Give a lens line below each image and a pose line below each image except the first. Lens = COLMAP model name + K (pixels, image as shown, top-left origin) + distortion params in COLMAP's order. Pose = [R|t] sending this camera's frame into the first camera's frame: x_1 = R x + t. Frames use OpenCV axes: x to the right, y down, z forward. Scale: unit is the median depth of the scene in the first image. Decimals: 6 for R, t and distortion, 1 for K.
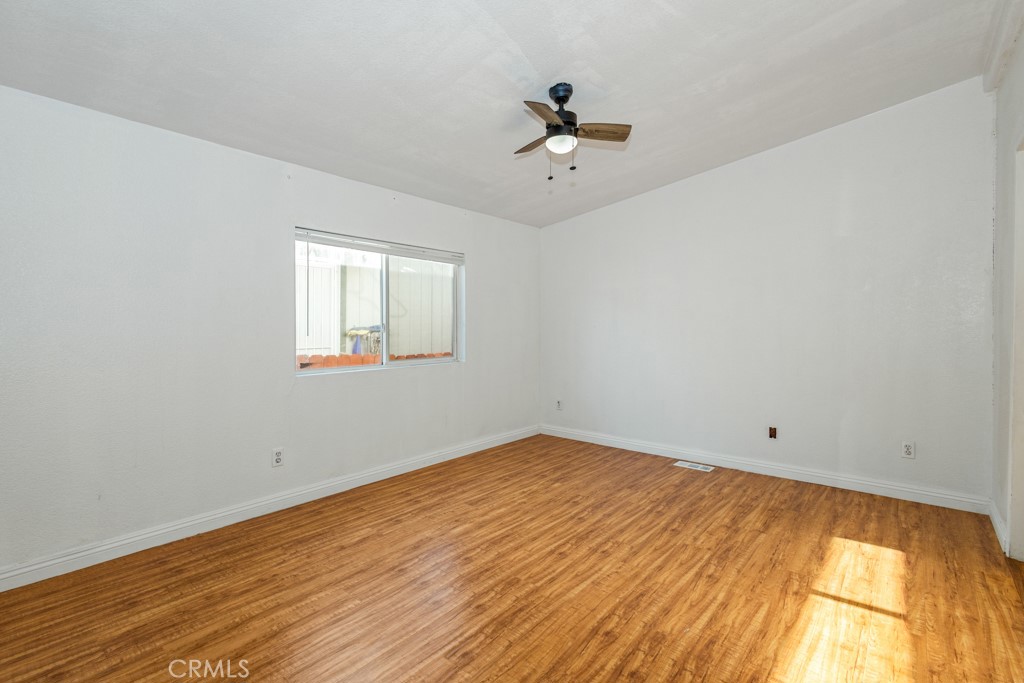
lens RADIAL K [[474.2, 0, 512.0], [0, 474.2, 341.5], [0, 0, 1]] dist [0.006932, -0.001615]
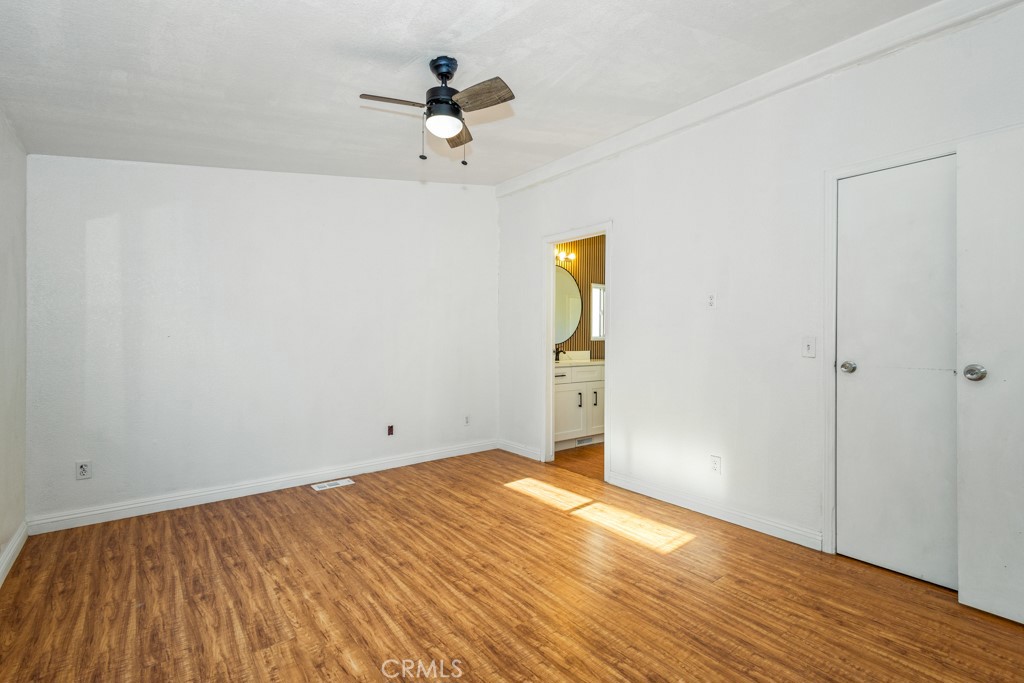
lens RADIAL K [[474.2, 0, 512.0], [0, 474.2, 341.5], [0, 0, 1]] dist [0.006932, -0.001615]
pose [[0.191012, -0.011769, 0.981517, -0.651127], [0.029048, 0.999558, 0.006333, -0.022041], [-0.981158, 0.027301, 0.191269, 0.644615]]
